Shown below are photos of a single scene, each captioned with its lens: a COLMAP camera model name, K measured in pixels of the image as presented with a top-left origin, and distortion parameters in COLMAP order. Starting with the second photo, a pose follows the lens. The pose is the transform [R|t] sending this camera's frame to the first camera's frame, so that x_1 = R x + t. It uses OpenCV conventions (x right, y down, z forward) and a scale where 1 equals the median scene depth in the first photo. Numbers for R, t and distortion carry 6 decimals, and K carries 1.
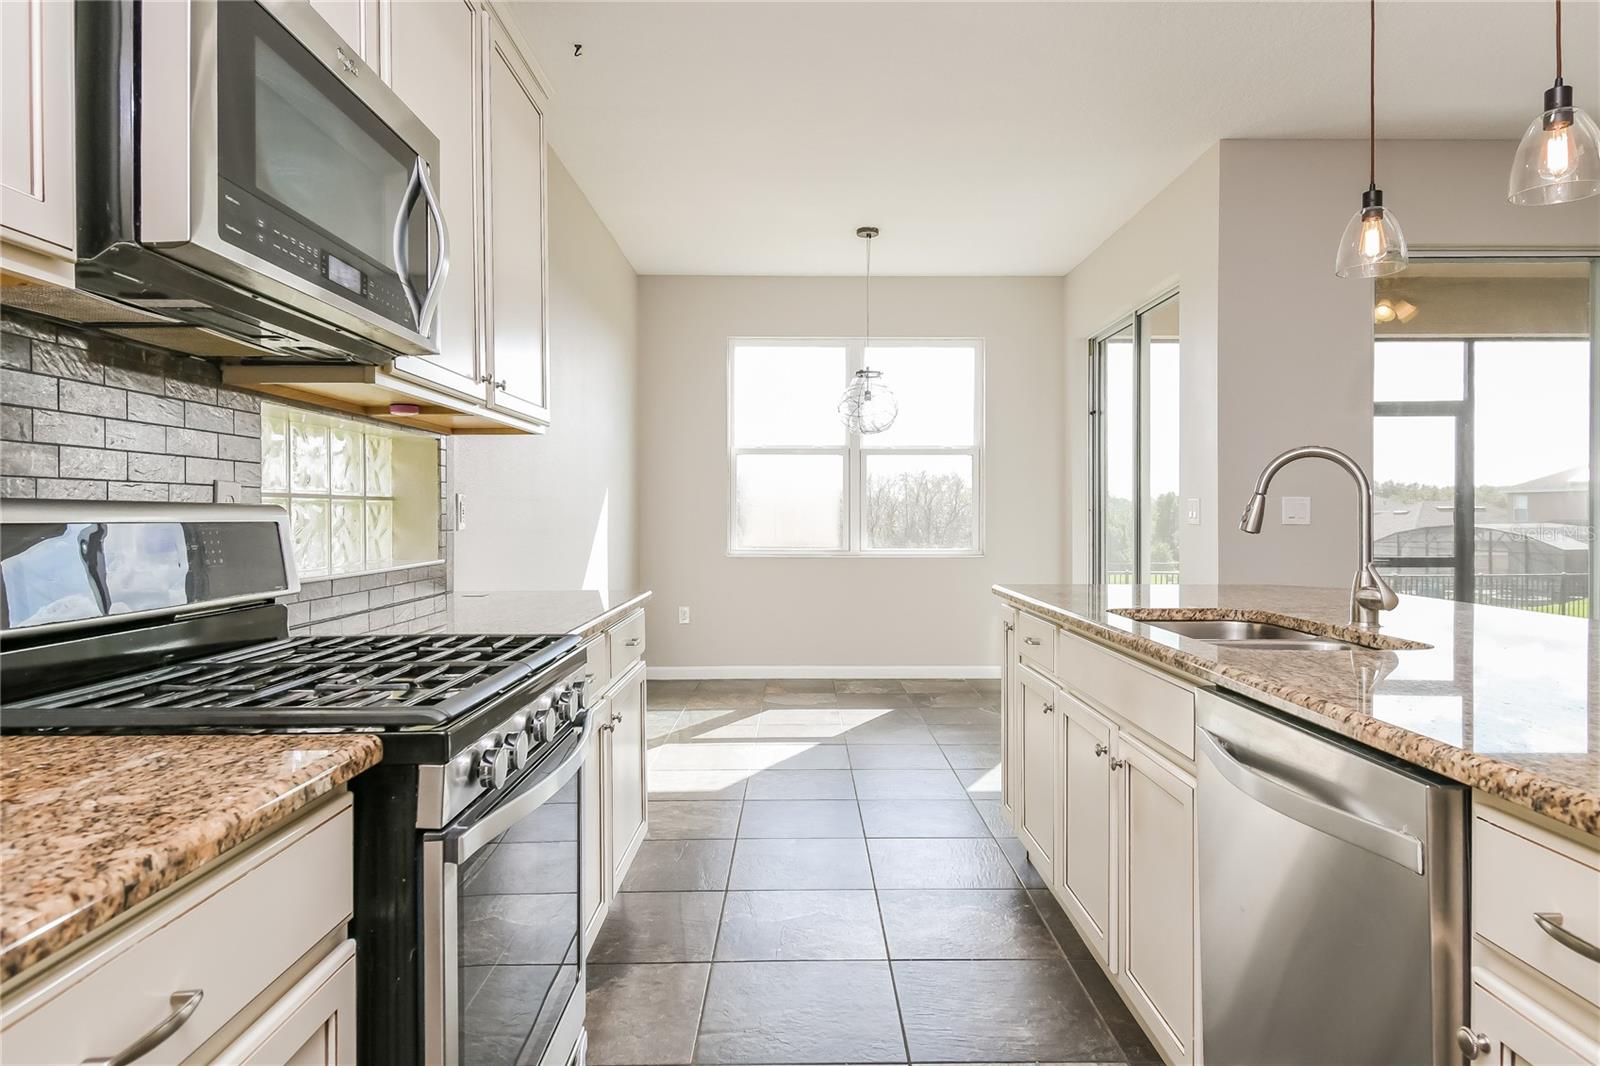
lens RADIAL K [[969.5, 0, 806.3], [0, 969.5, 521.4], [0, 0, 1]] dist [0.001785, -0.002735]
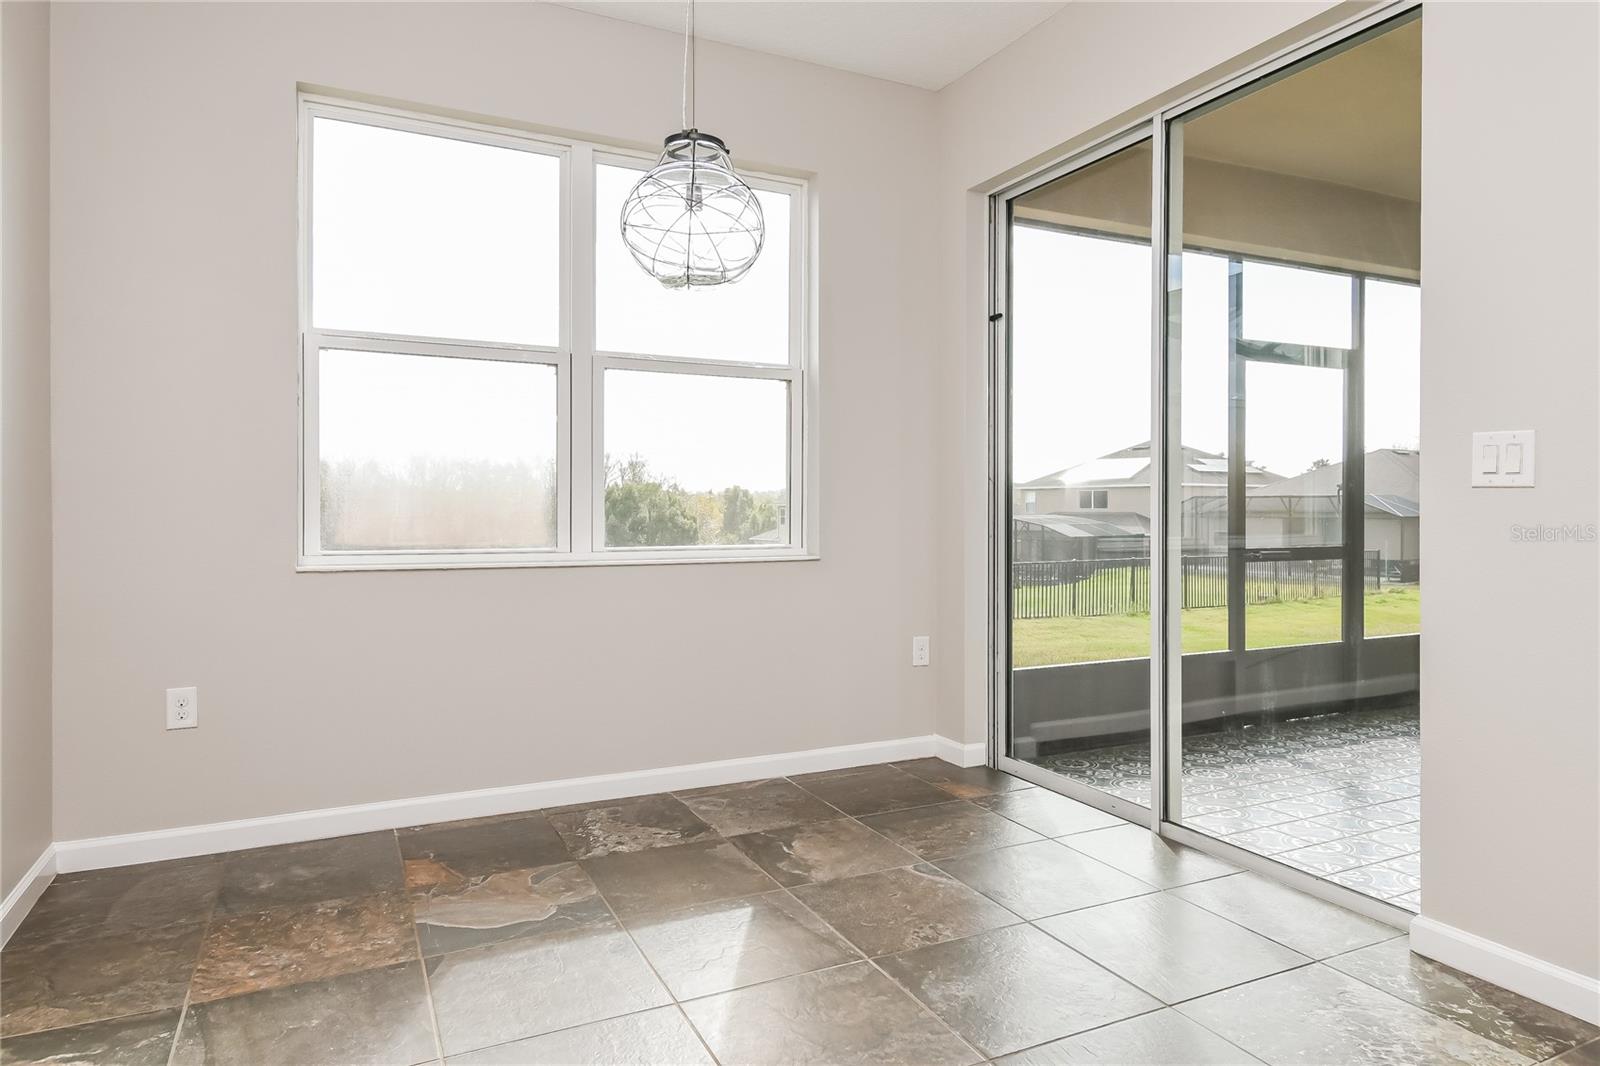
lens RADIAL K [[969.5, 0, 840.7], [0, 969.5, 507.4], [0, 0, 1]] dist [0.001785, -0.002735]
pose [[0.884664, 0.000108, 0.466229, -0.069058], [0.003909, 0.999963, -0.007649, 0.010244], [-0.466213, 0.008589, 0.884631, 0.486275]]
